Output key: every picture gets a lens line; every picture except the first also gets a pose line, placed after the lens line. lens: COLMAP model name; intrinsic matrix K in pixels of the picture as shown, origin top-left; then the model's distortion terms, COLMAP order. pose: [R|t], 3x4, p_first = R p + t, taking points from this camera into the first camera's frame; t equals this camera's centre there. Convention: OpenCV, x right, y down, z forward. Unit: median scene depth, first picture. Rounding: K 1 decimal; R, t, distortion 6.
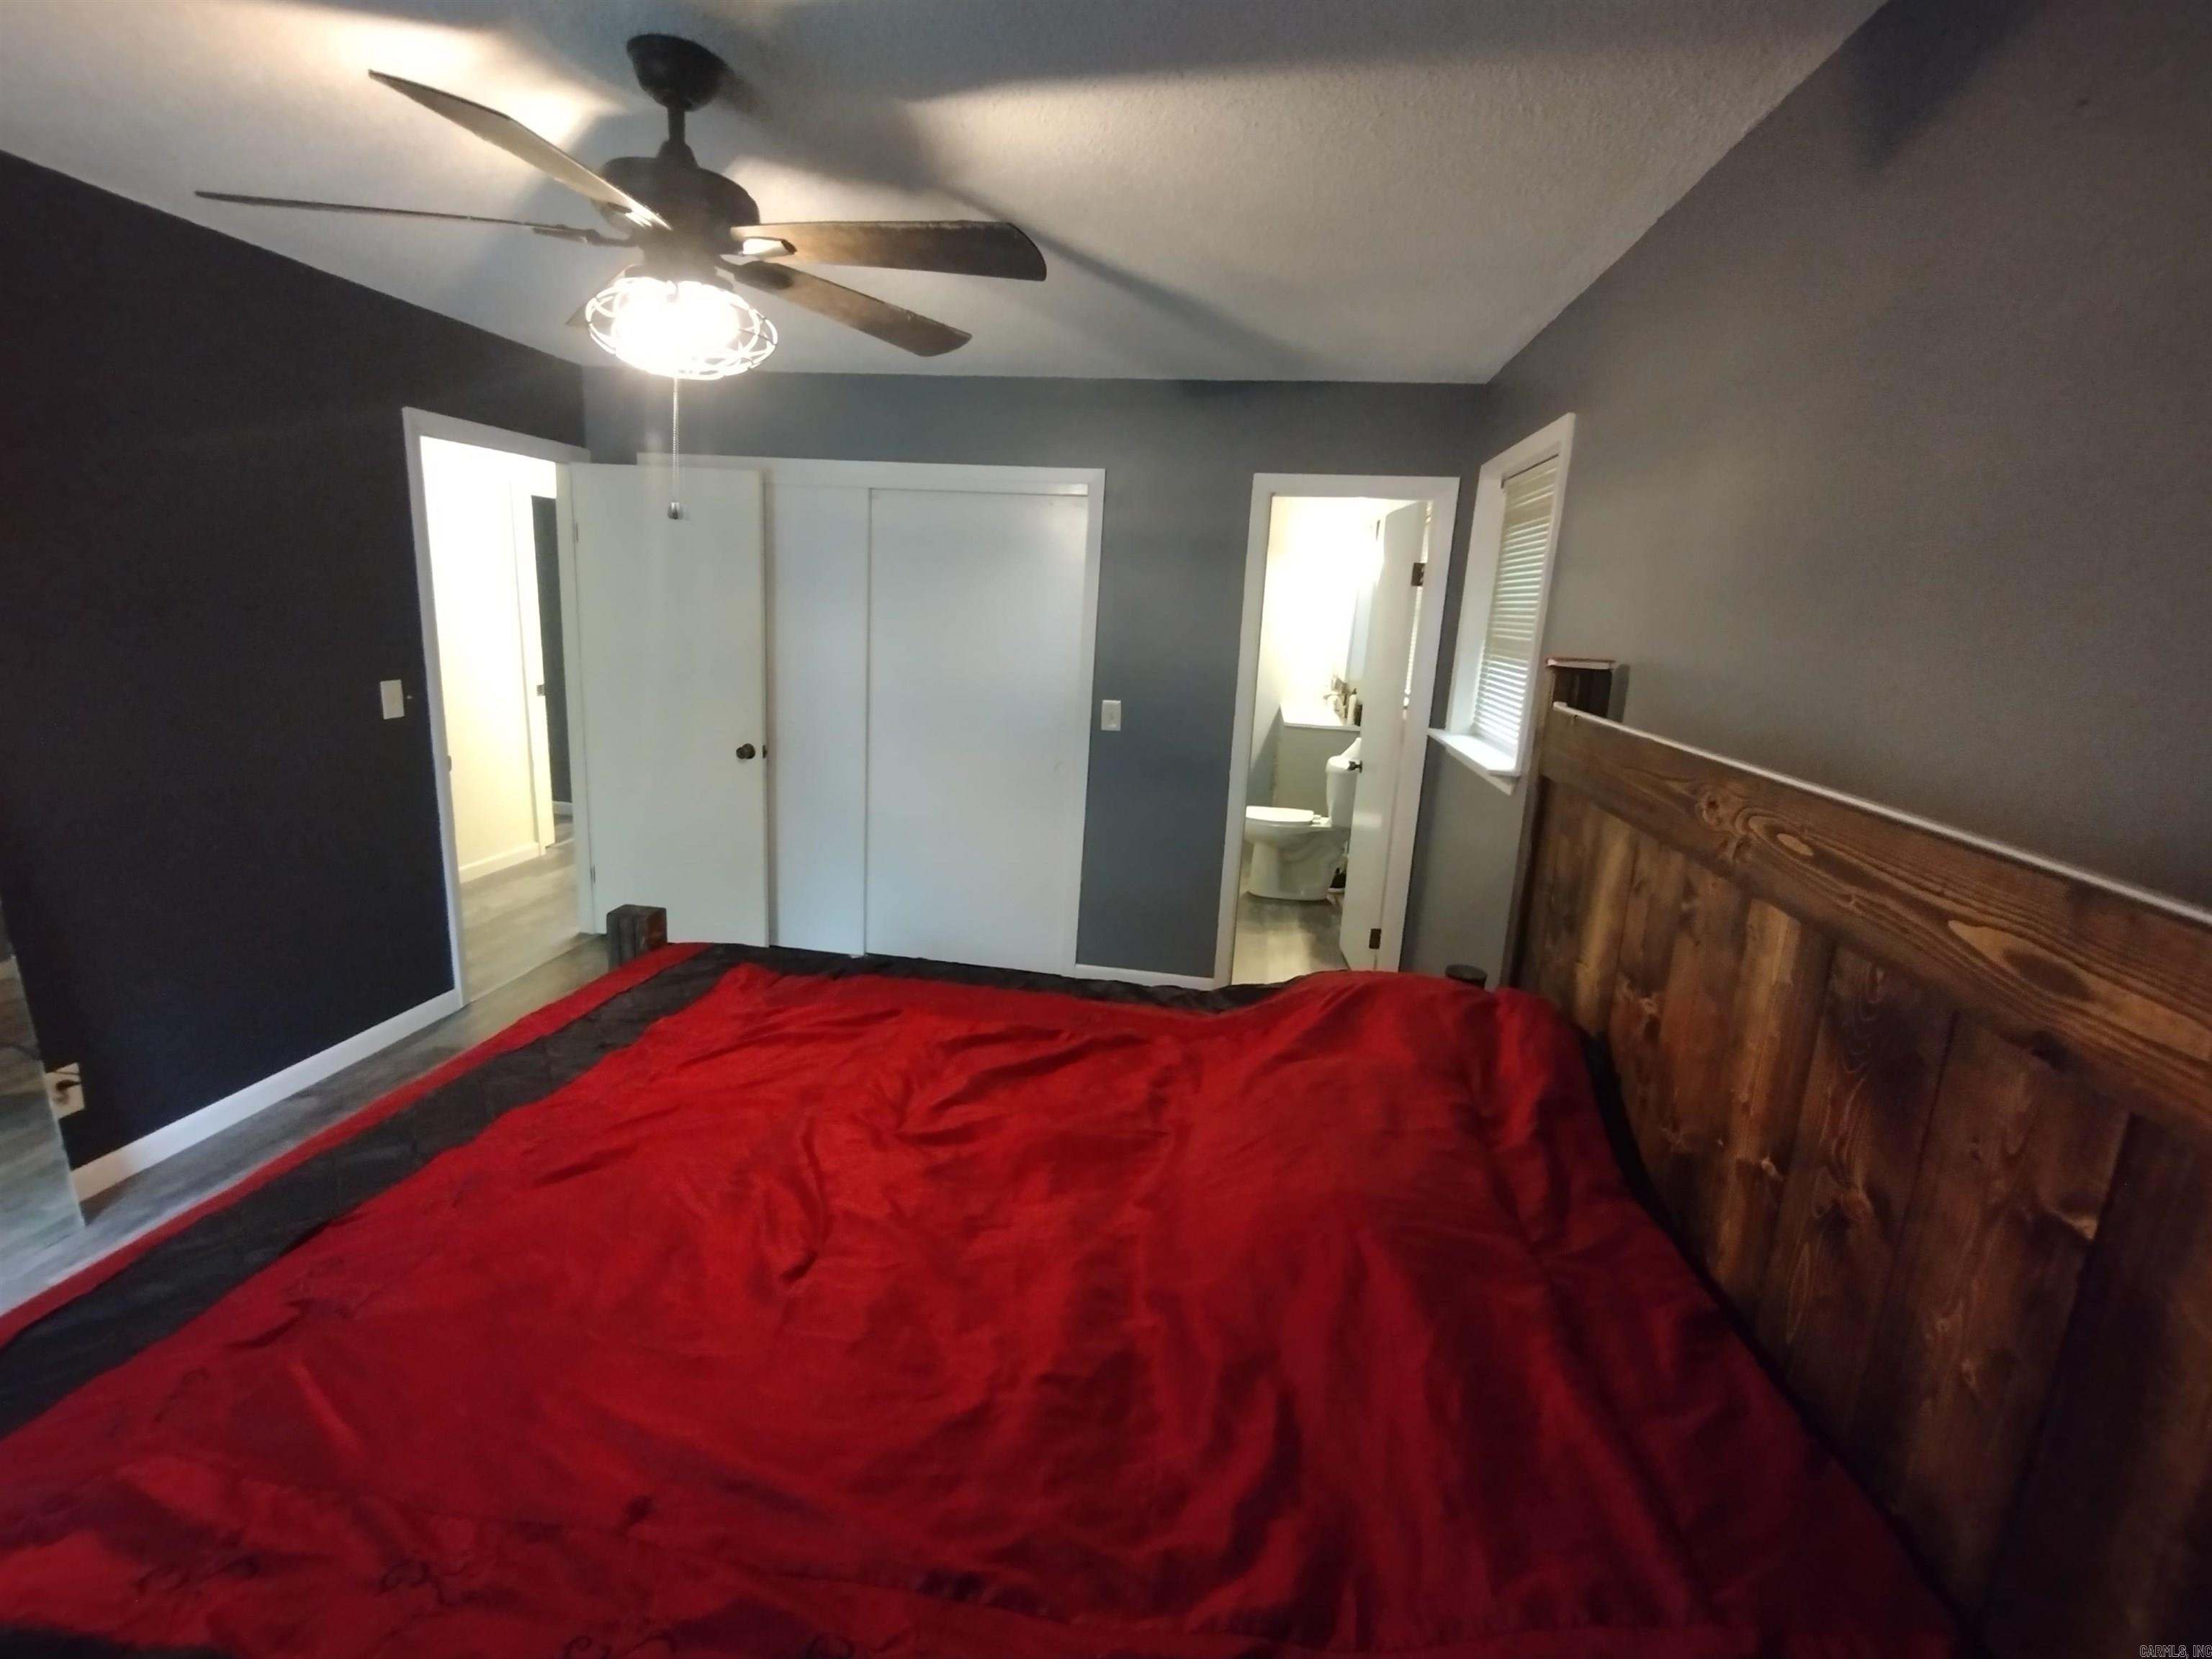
lens RADIAL K [[1005.5, 0, 1106.0], [0, 1005.5, 829.5], [0, 0, 1]] dist [-0.032605, 0.020311]
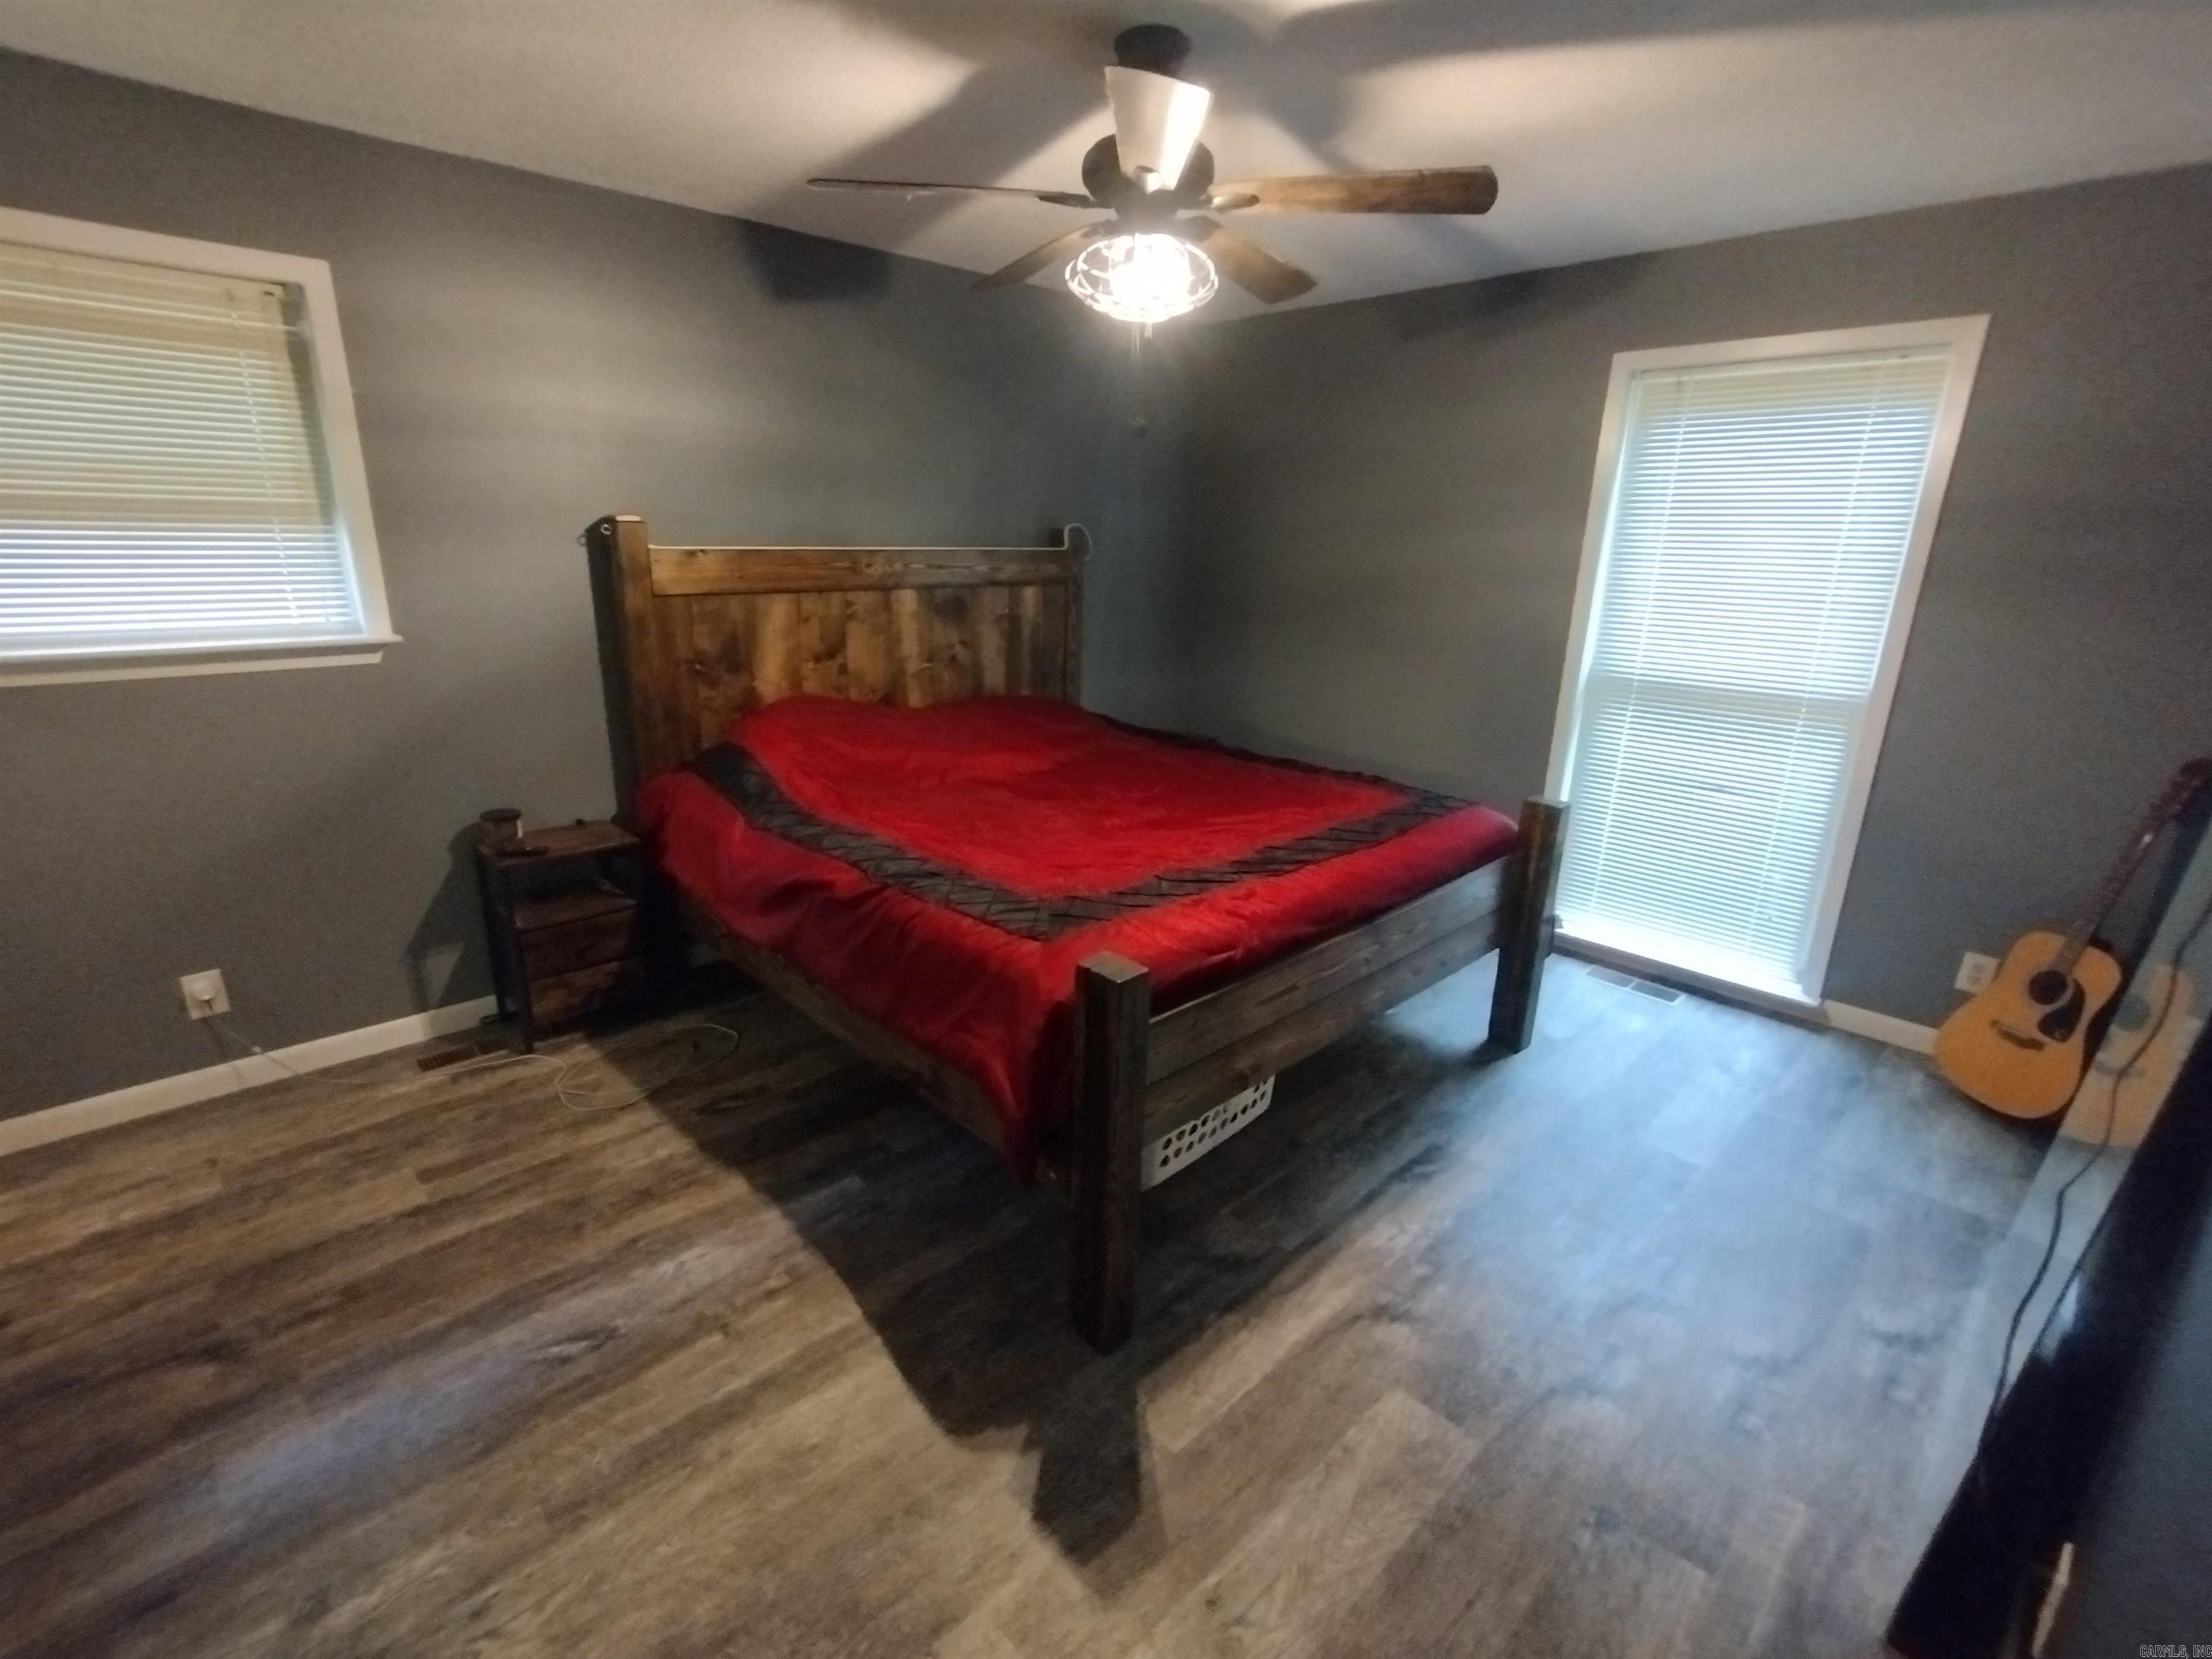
lens RADIAL K [[1005.5, 0, 1106.0], [0, 1005.5, 829.5], [0, 0, 1]] dist [-0.032605, 0.020311]
pose [[-0.798746, -0.244286, 0.549845, -0.547461], [0.063354, 0.874638, 0.480619, -0.230117], [-0.598324, 0.418727, -0.683137, 0.963100]]
